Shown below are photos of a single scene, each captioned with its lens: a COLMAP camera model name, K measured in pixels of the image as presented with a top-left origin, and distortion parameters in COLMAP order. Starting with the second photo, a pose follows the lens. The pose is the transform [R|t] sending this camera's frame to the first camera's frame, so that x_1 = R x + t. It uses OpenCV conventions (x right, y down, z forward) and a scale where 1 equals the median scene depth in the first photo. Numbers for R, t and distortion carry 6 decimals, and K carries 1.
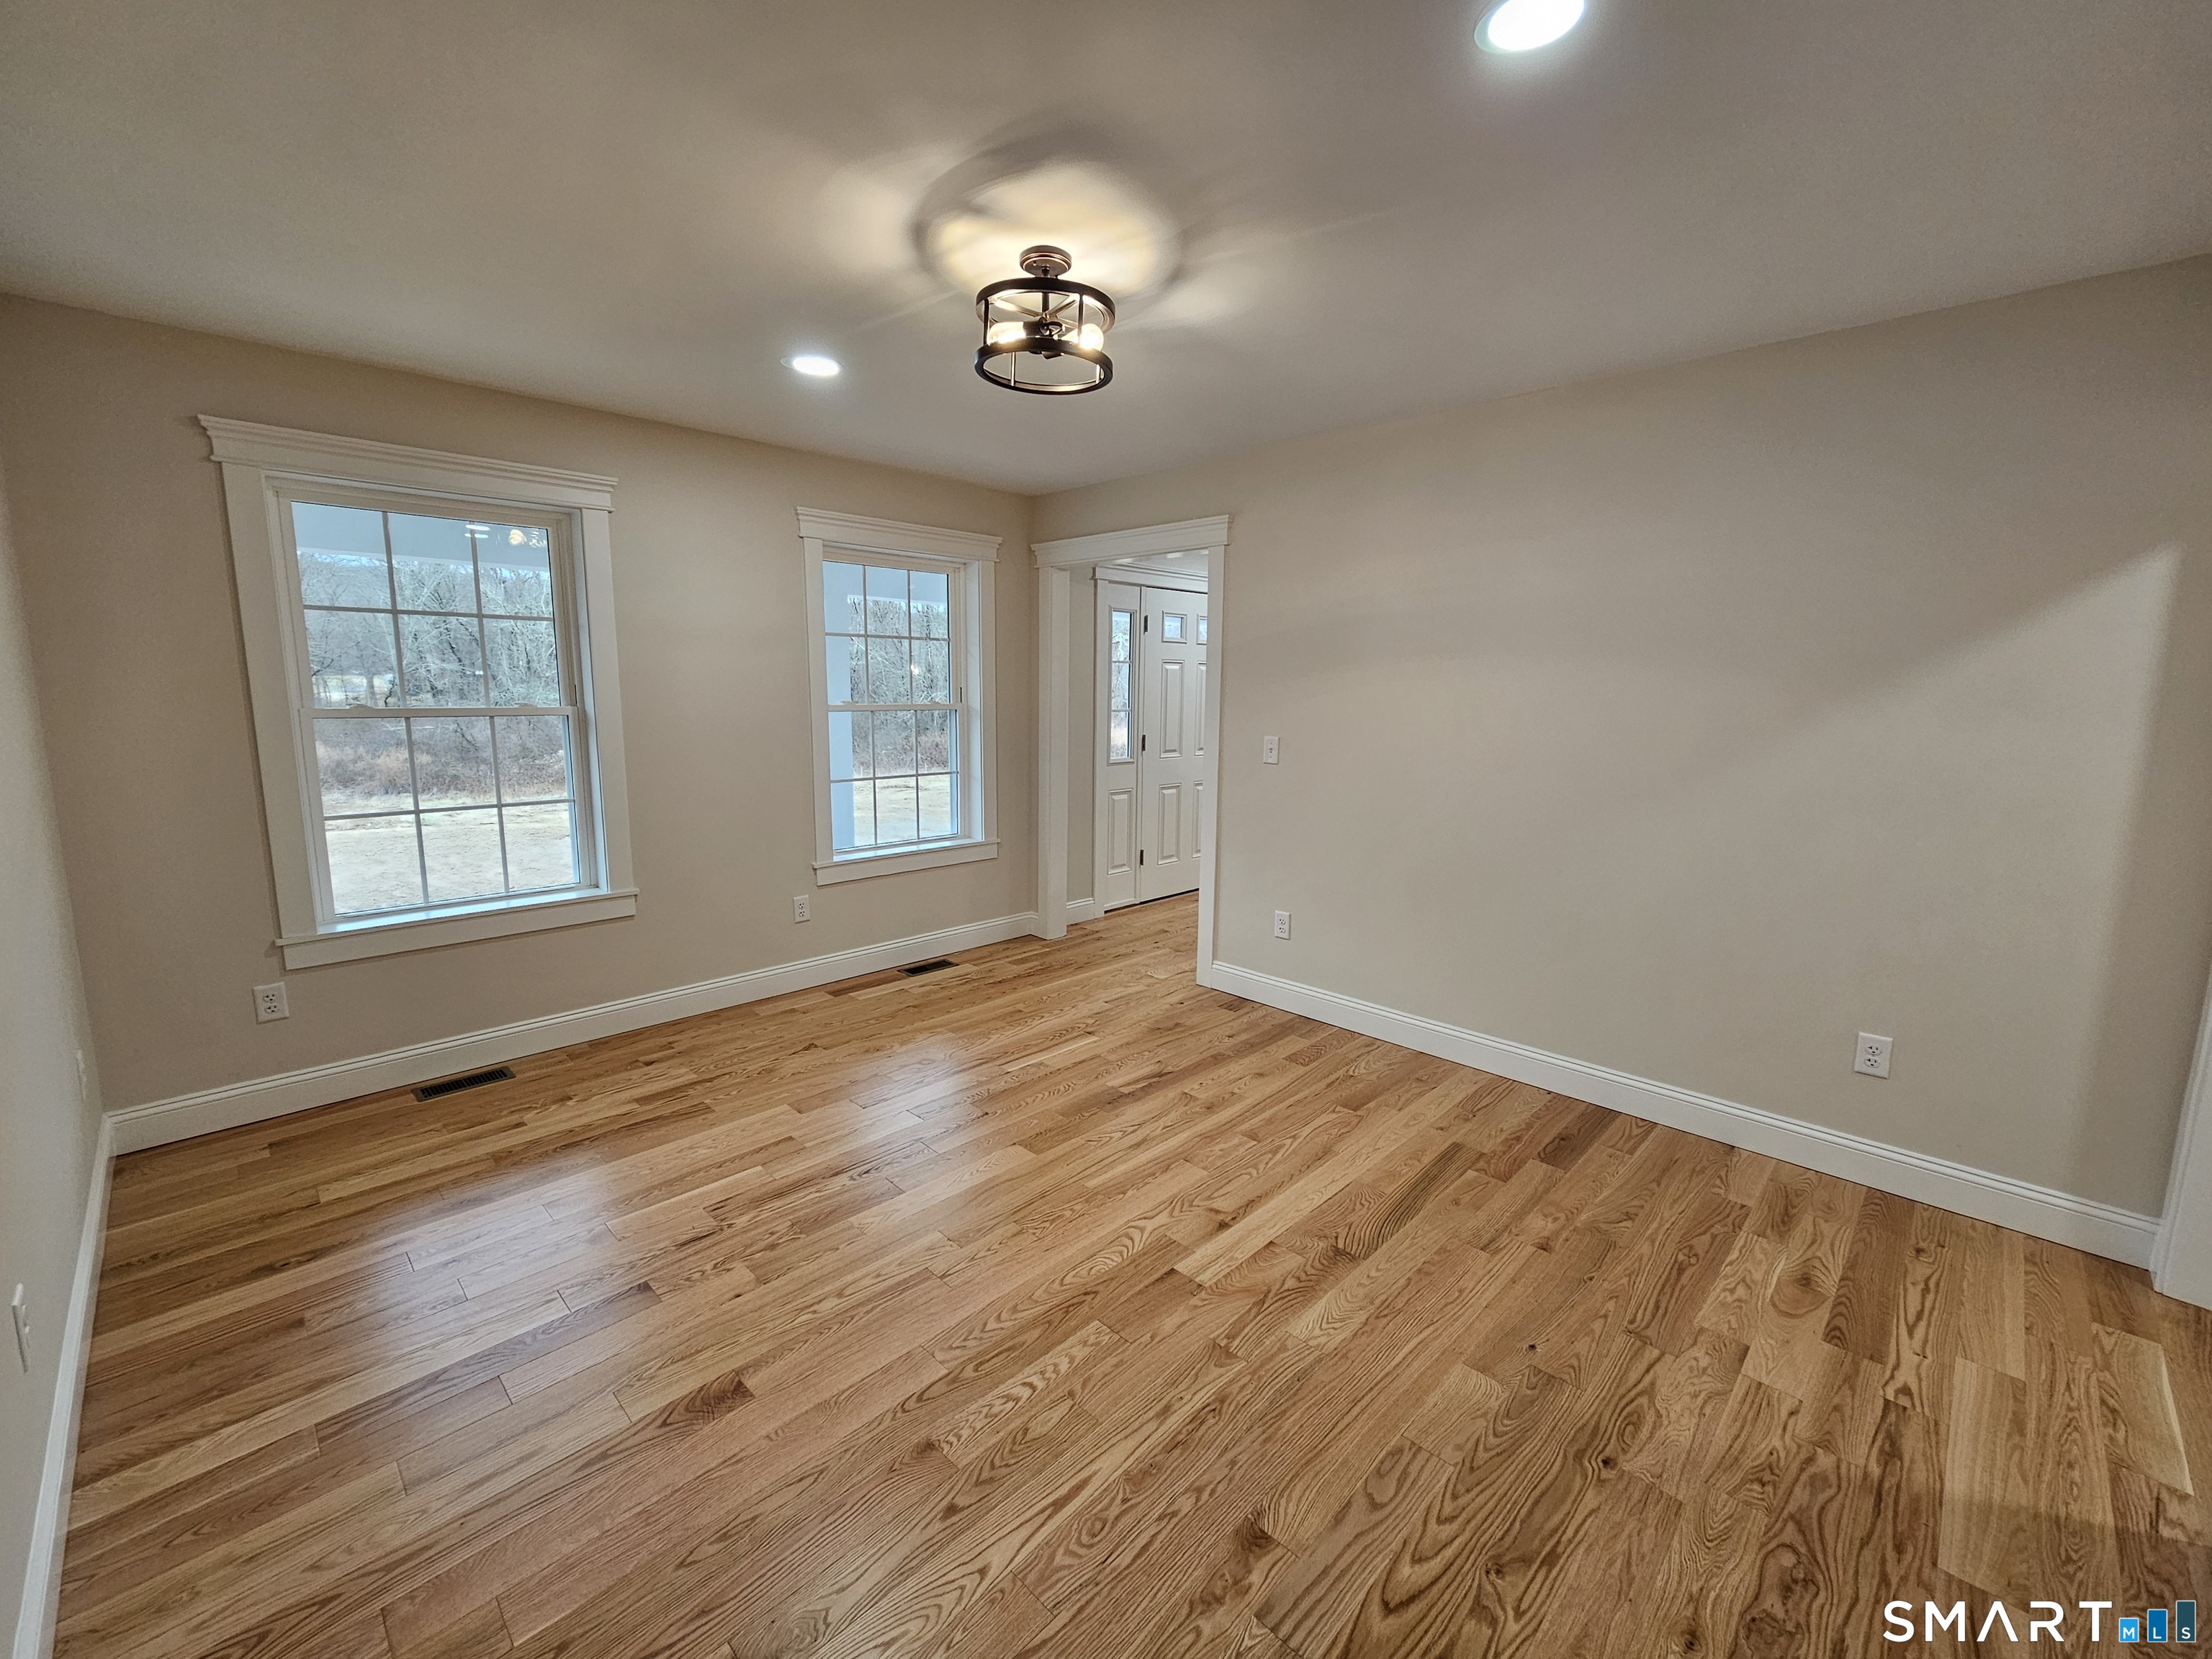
lens RADIAL K [[913.7, 0, 1104.9], [0, 913.7, 821.1], [0, 0, 1]] dist [0.002741, 0.000914]
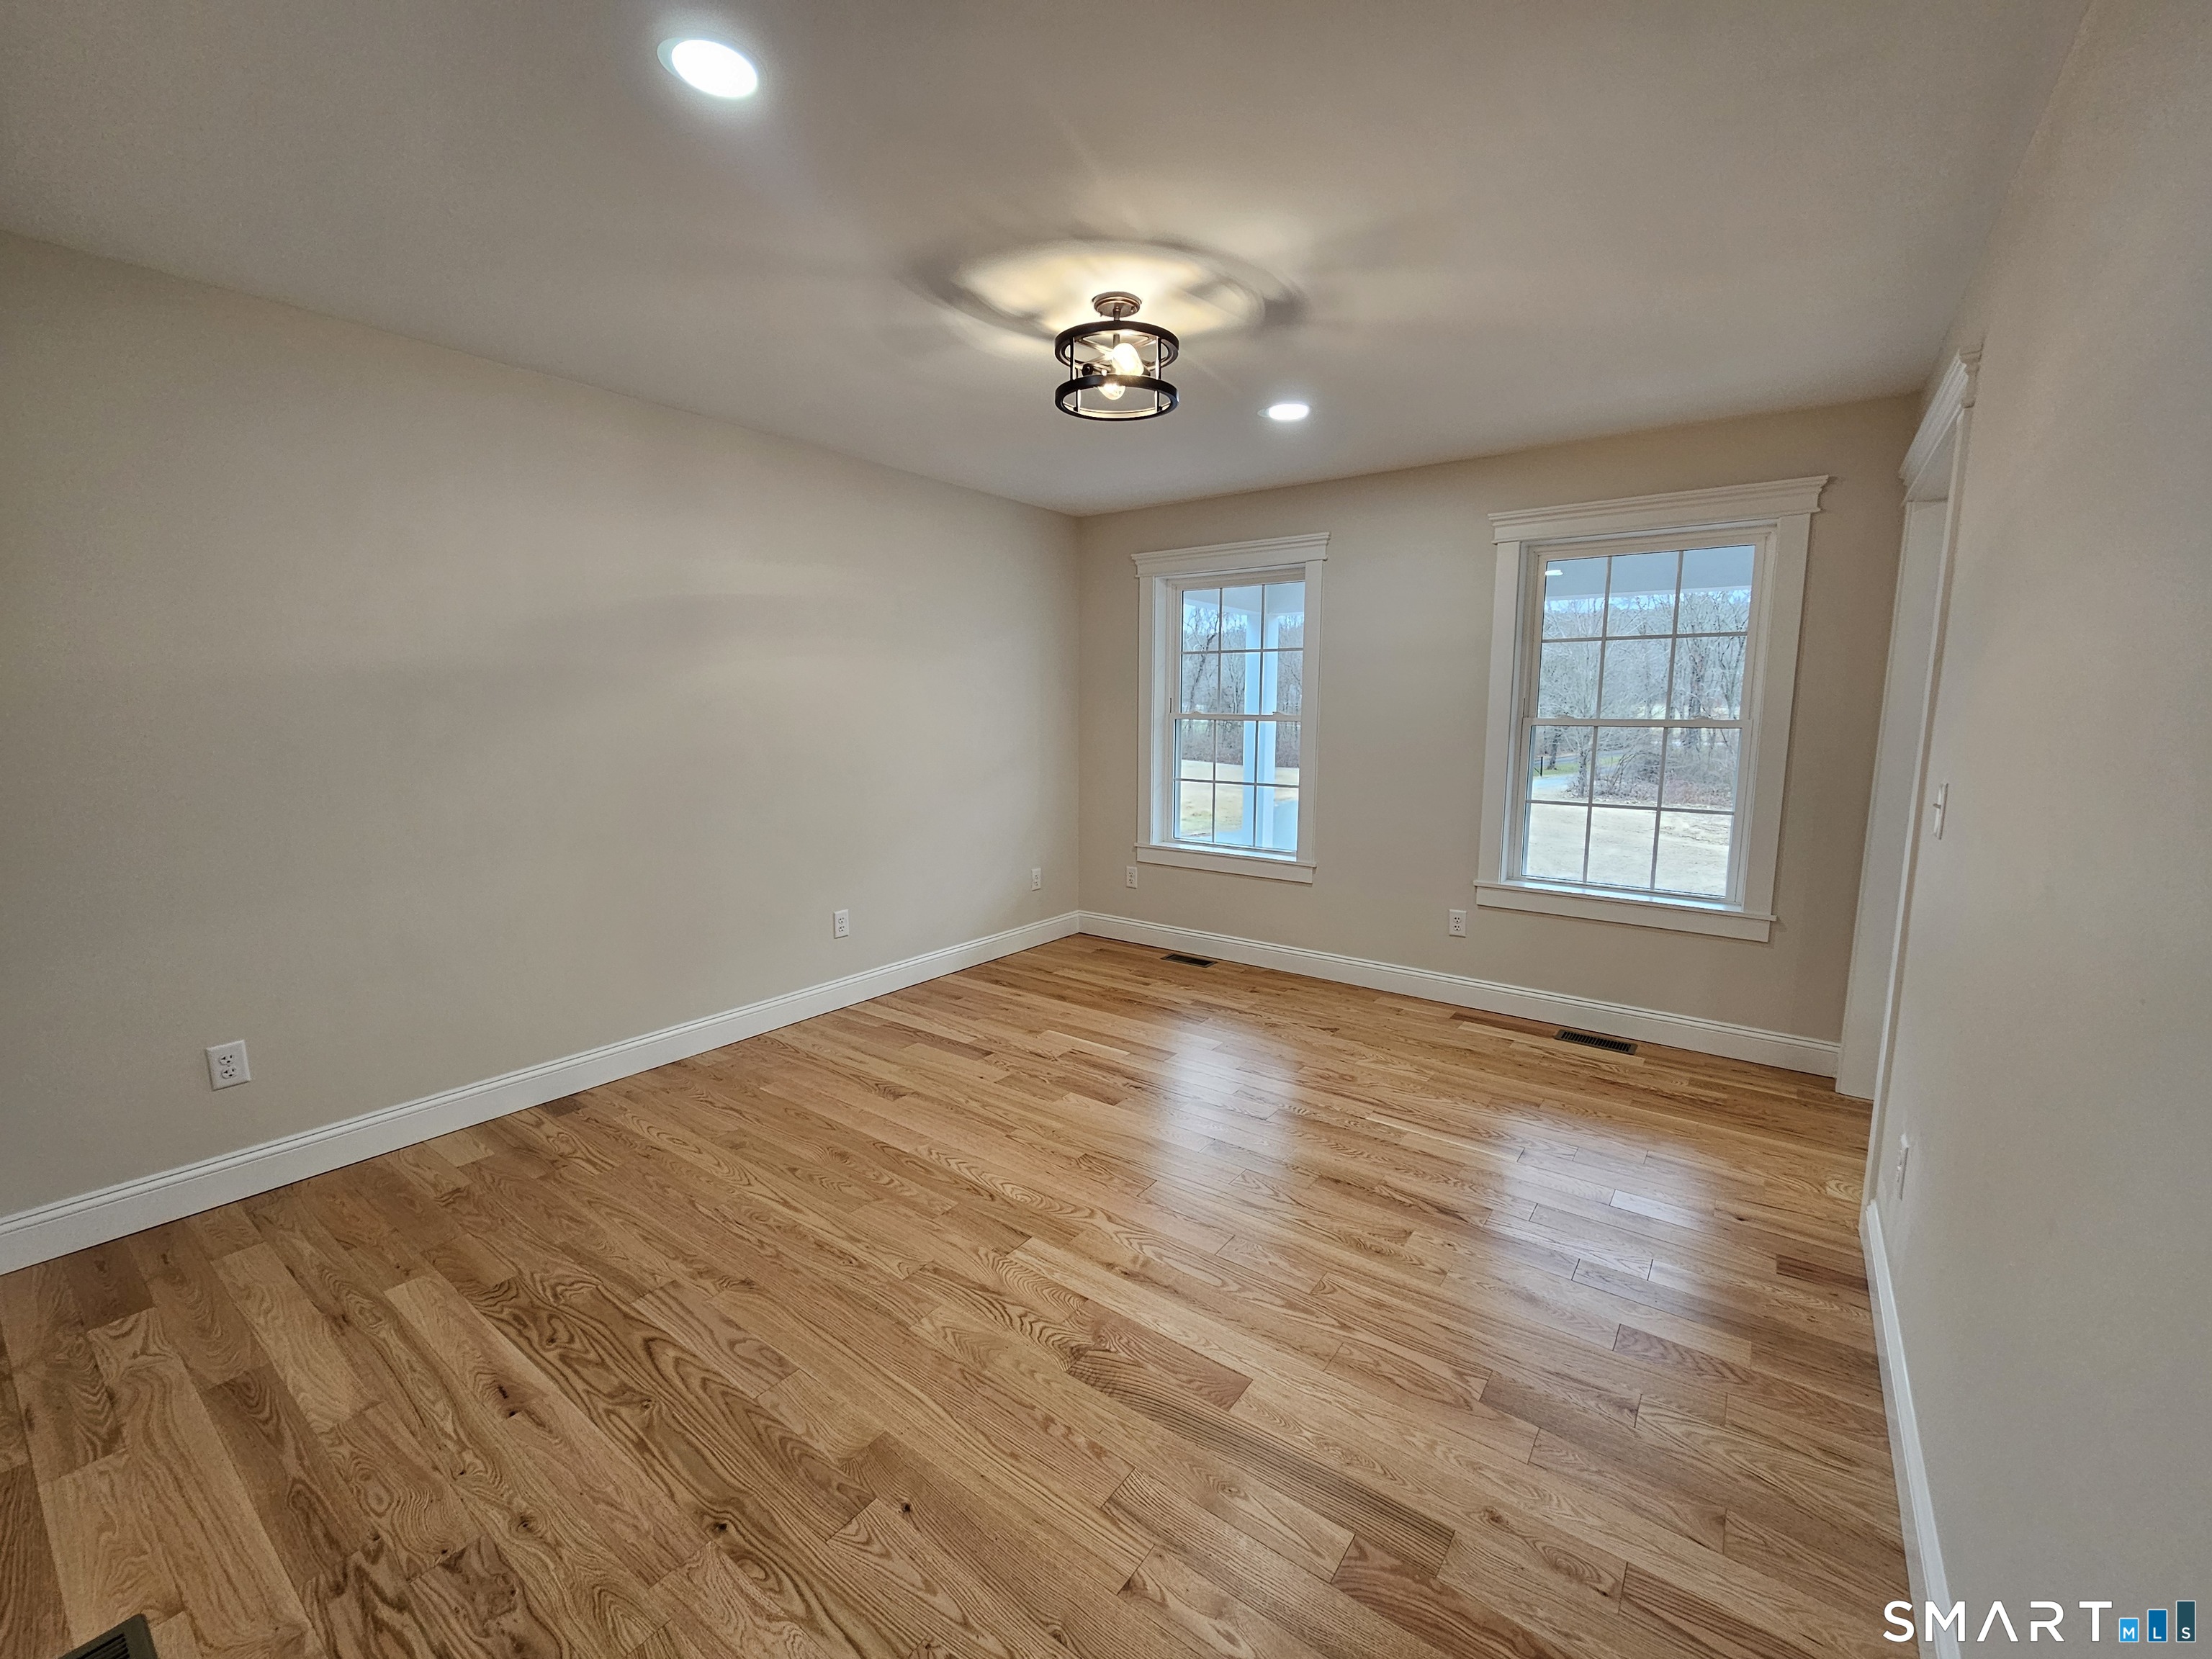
lens RADIAL K [[907.6, 0, 1107.3], [0, 907.6, 823.9], [0, 0, 1]] dist [-0.000576, 0.000766]
pose [[0.144389, 0.119366, -0.982295, 0.822144], [-0.150096, 0.983853, 0.097493, -0.070064], [0.978071, 0.133362, 0.159974, 0.671435]]
